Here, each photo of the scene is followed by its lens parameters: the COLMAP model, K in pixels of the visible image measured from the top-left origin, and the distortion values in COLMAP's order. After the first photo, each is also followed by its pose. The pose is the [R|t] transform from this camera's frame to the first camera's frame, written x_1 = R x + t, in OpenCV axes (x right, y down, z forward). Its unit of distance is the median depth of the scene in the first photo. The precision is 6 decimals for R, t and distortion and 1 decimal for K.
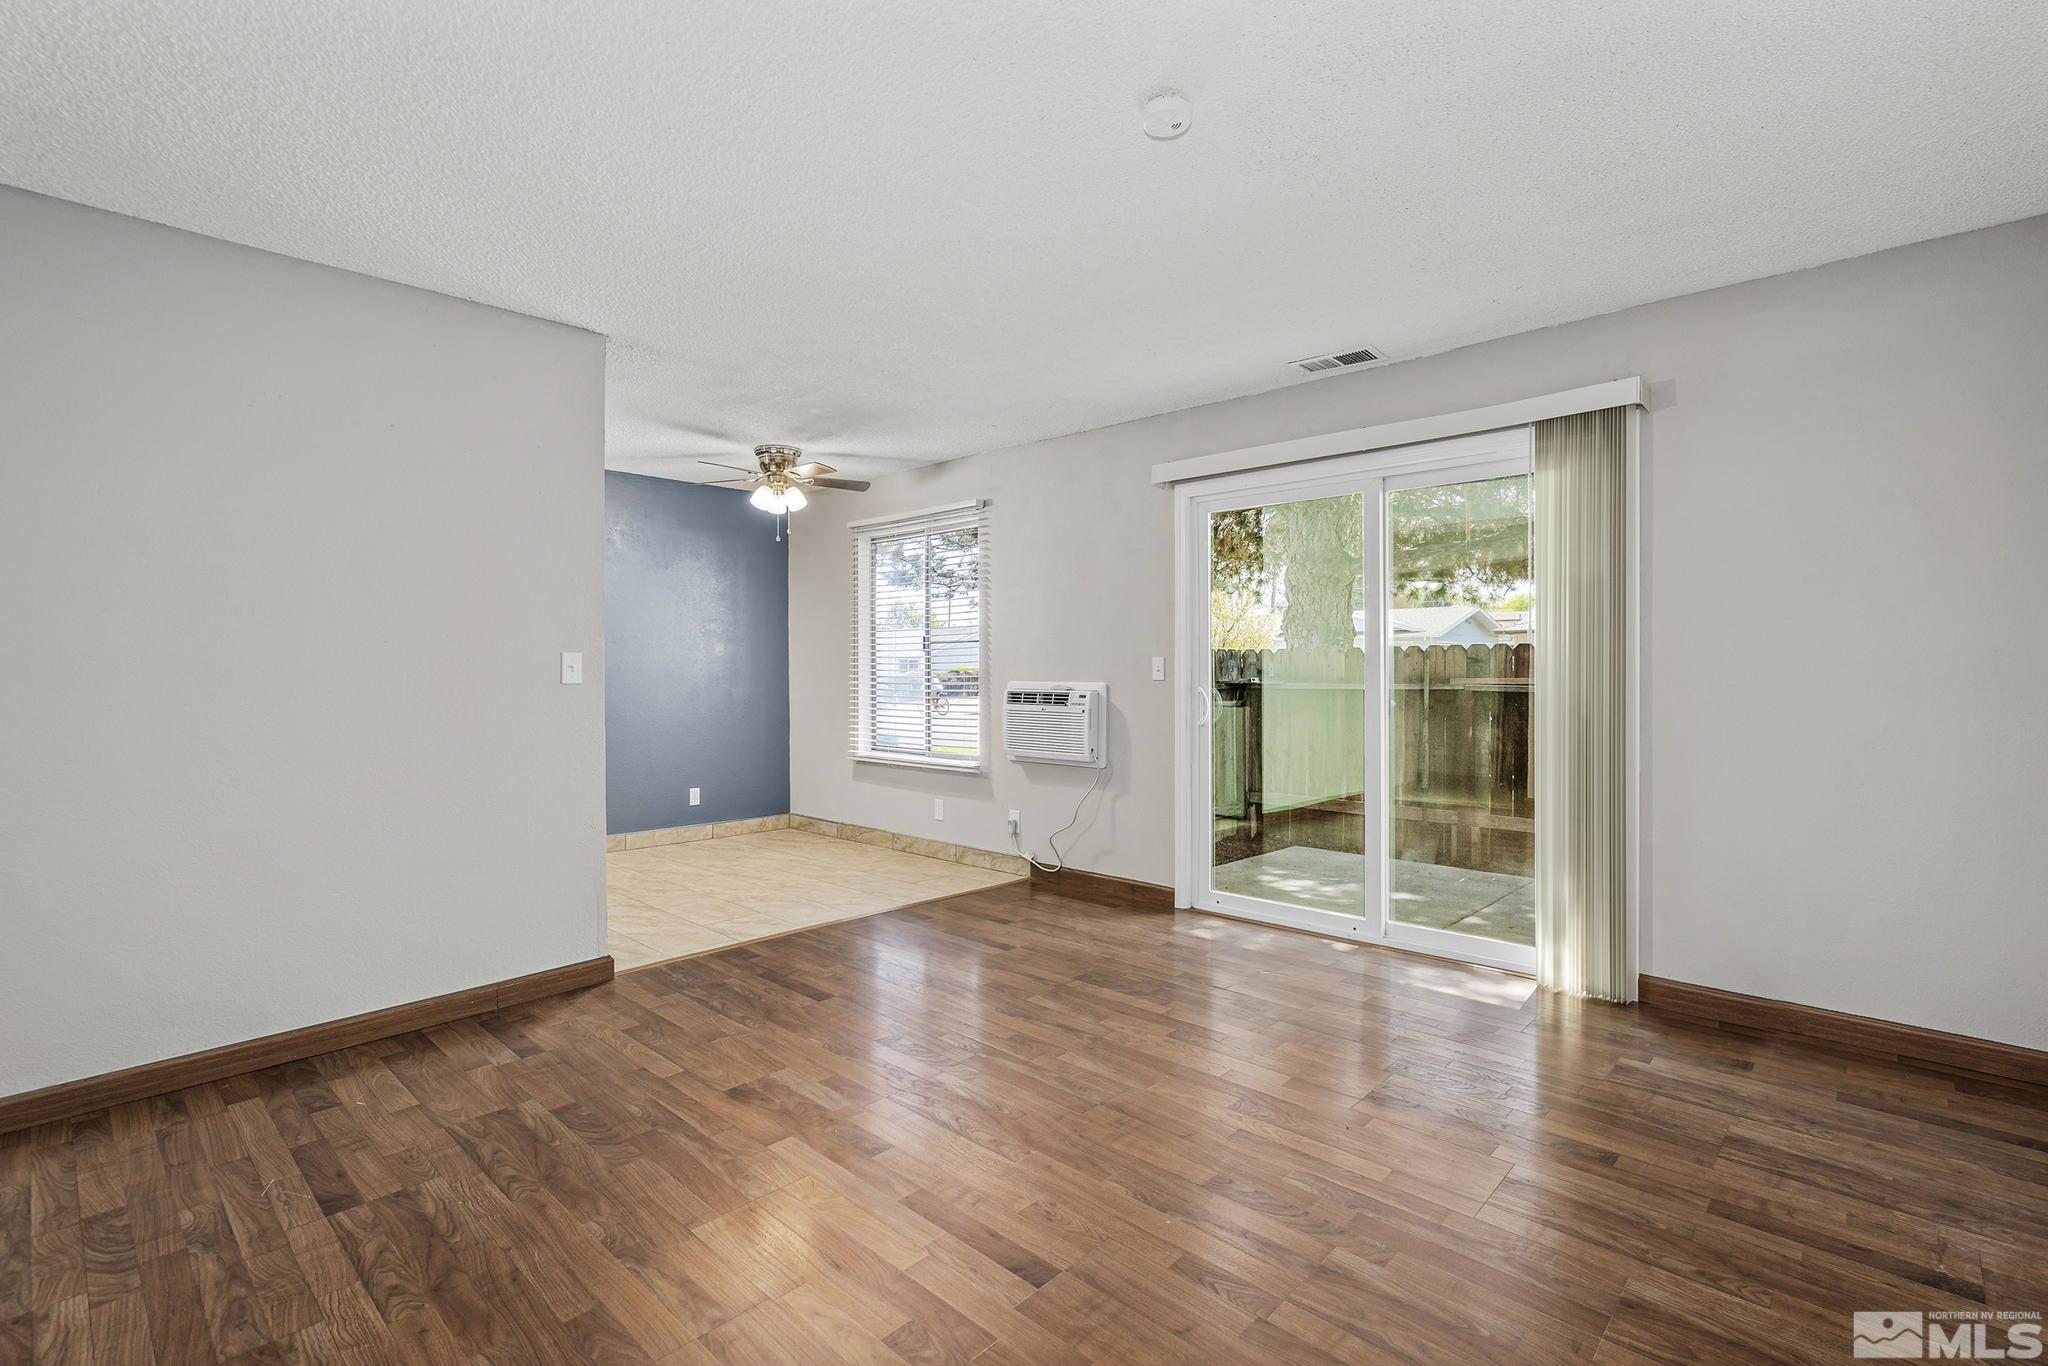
lens RADIAL K [[945.3, 0, 1022.6], [0, 945.3, 670.2], [0, 0, 1]] dist [-0.007858, 0.003351]
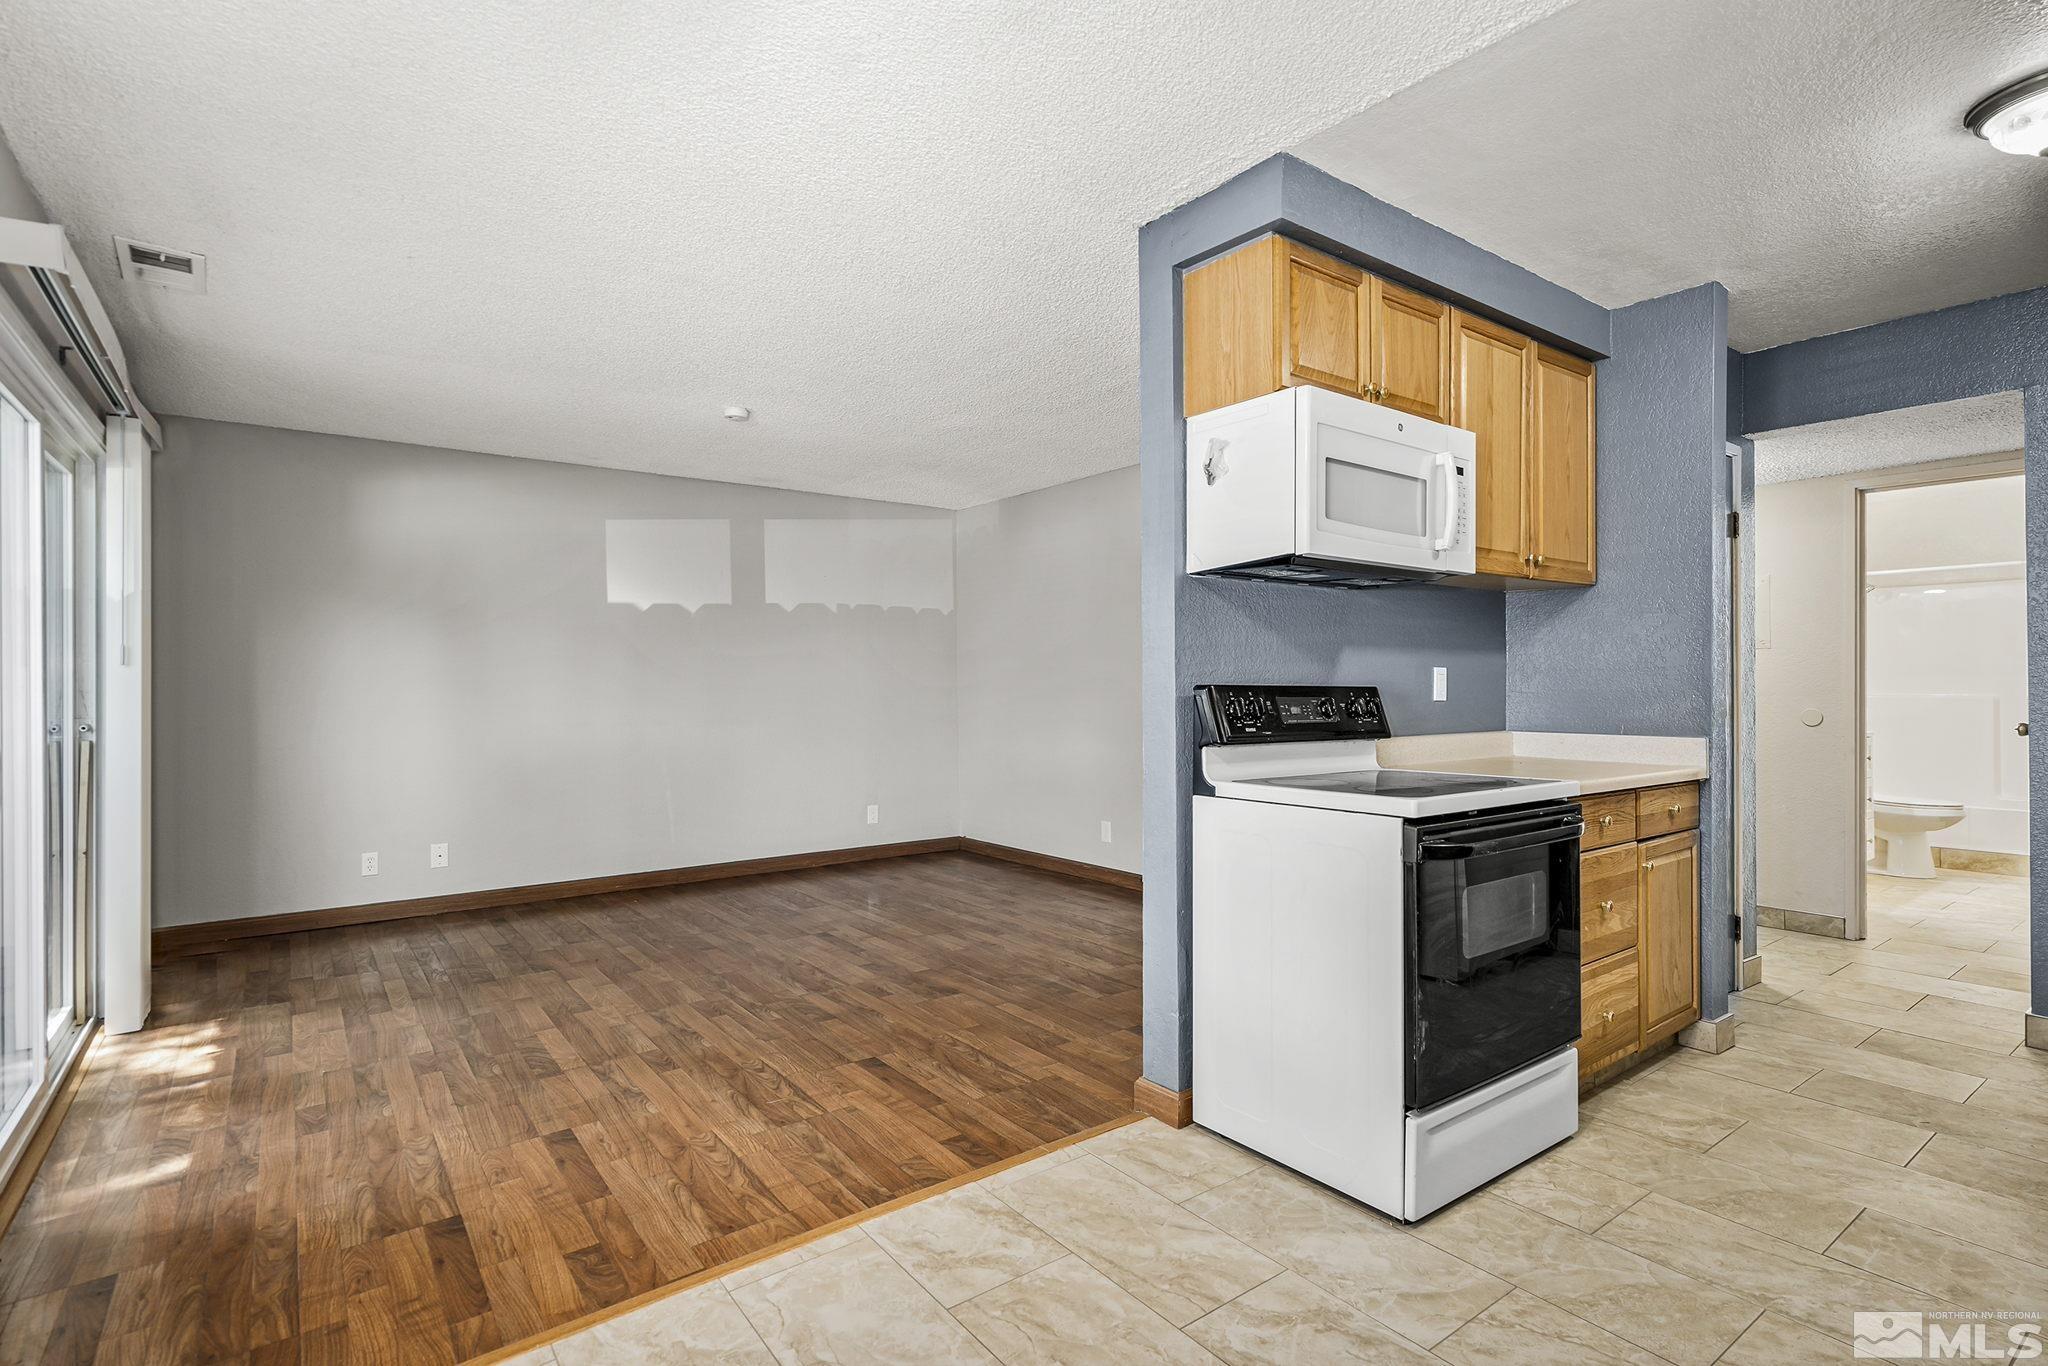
lens RADIAL K [[984.2, 0, 1016.8], [0, 984.2, 682.3], [0, 0, 1]] dist [-0.005780, 0.002933]
pose [[-0.984854, 0.006047, 0.173279, -0.409191], [0.006675, 0.999973, 0.003045, -0.006592], [-0.173256, 0.004155, -0.984868, 1.513713]]
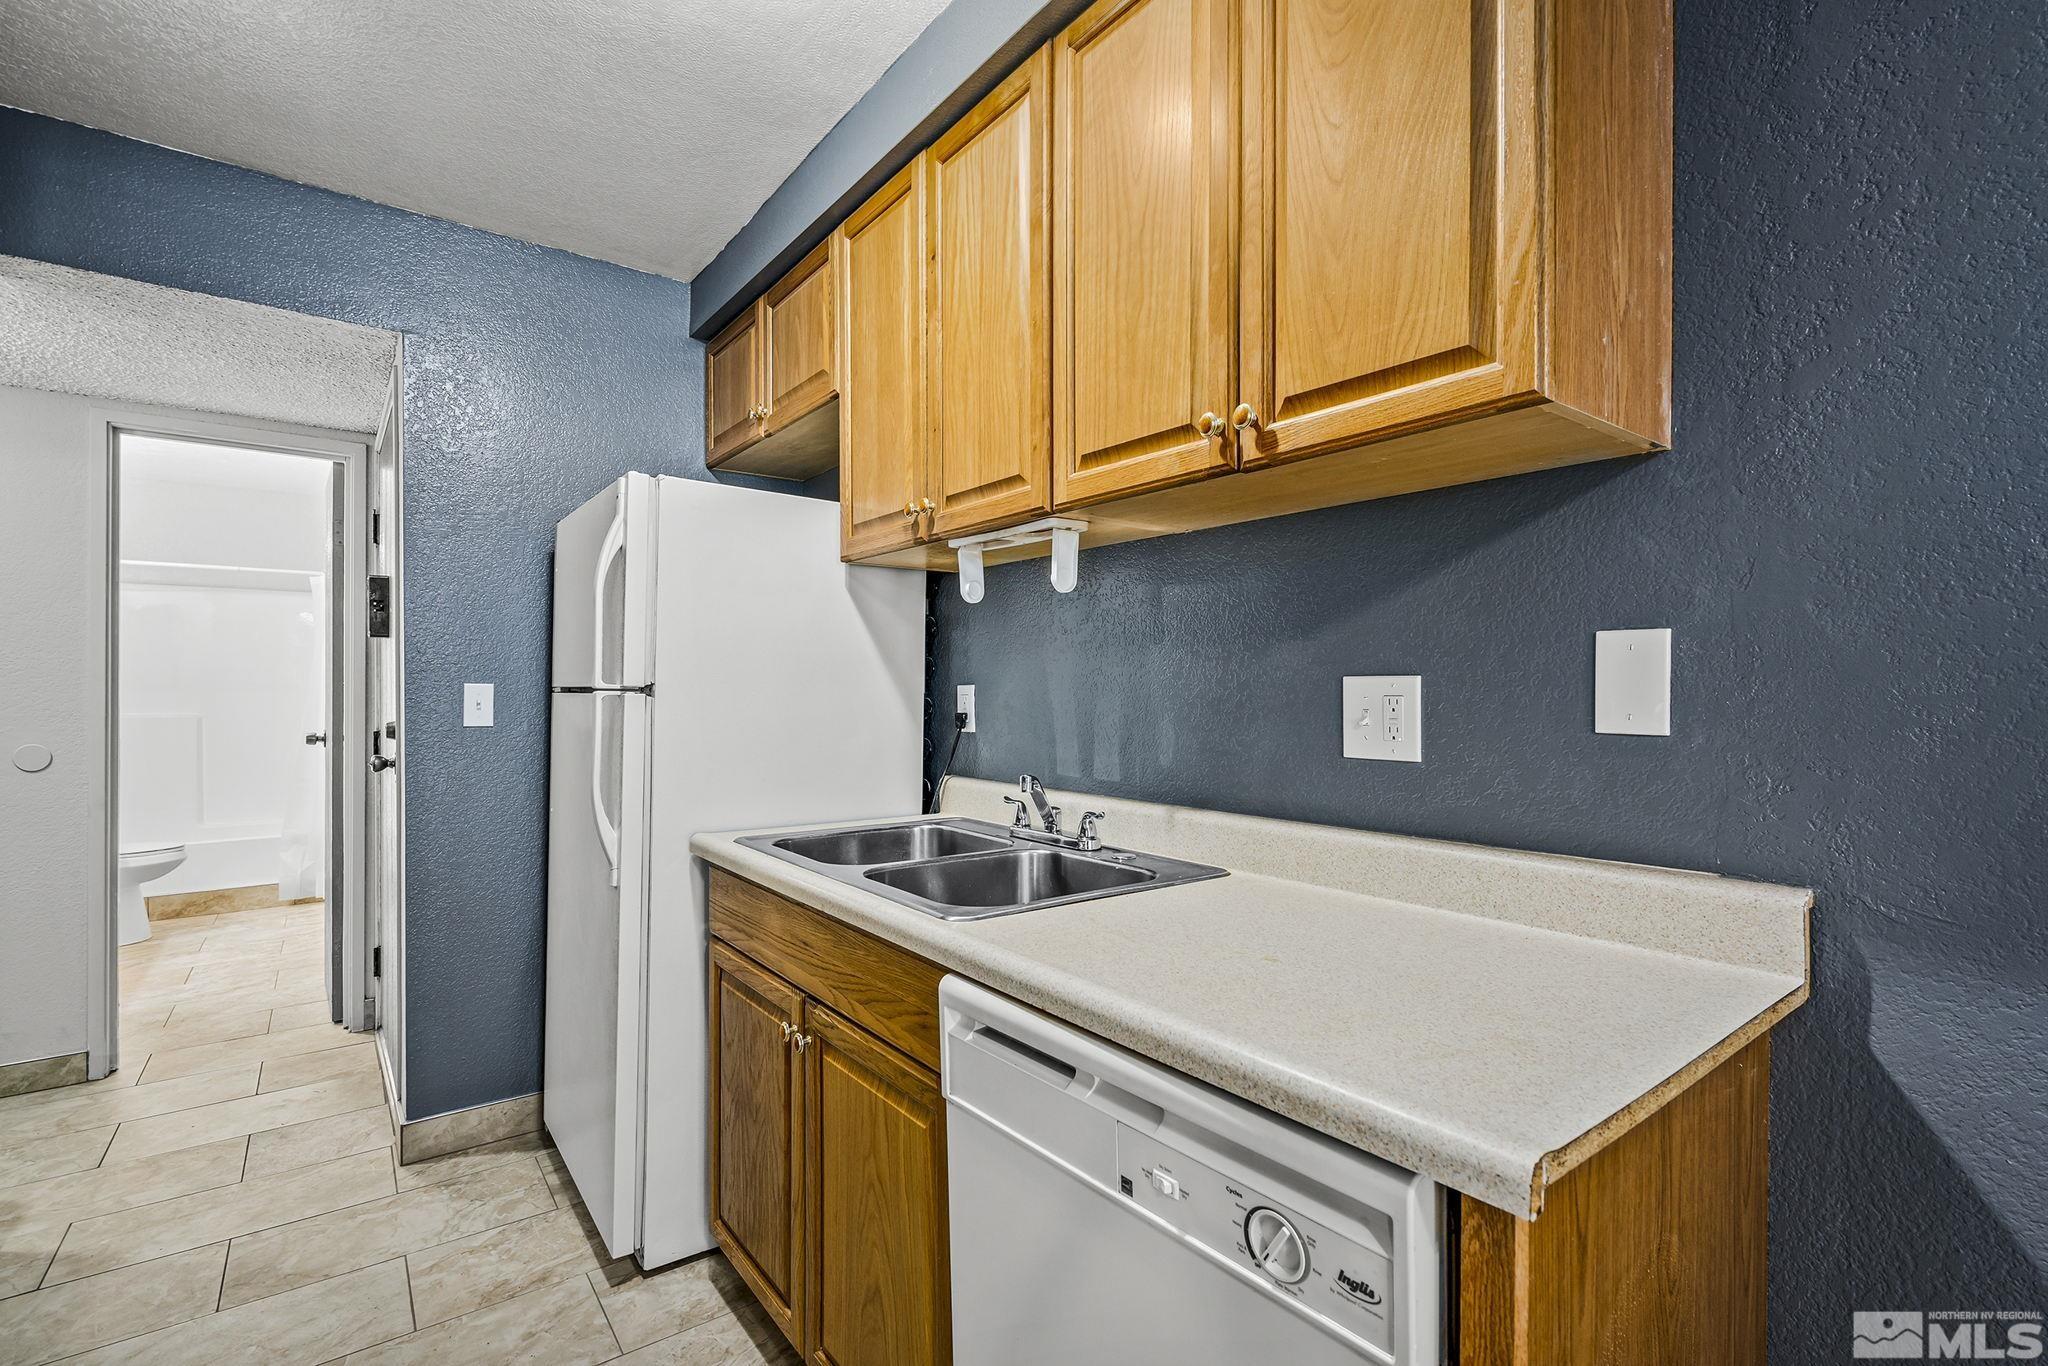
lens RADIAL K [[945.3, 0, 1027.1], [0, 945.3, 693.0], [0, 0, 1]] dist [-0.007858, 0.003351]
pose [[-0.166132, 0.004512, -0.986093, -0.543482], [-0.005467, 0.999970, 0.005496, -0.012529], [0.986088, 0.006304, -0.166102, 1.097685]]
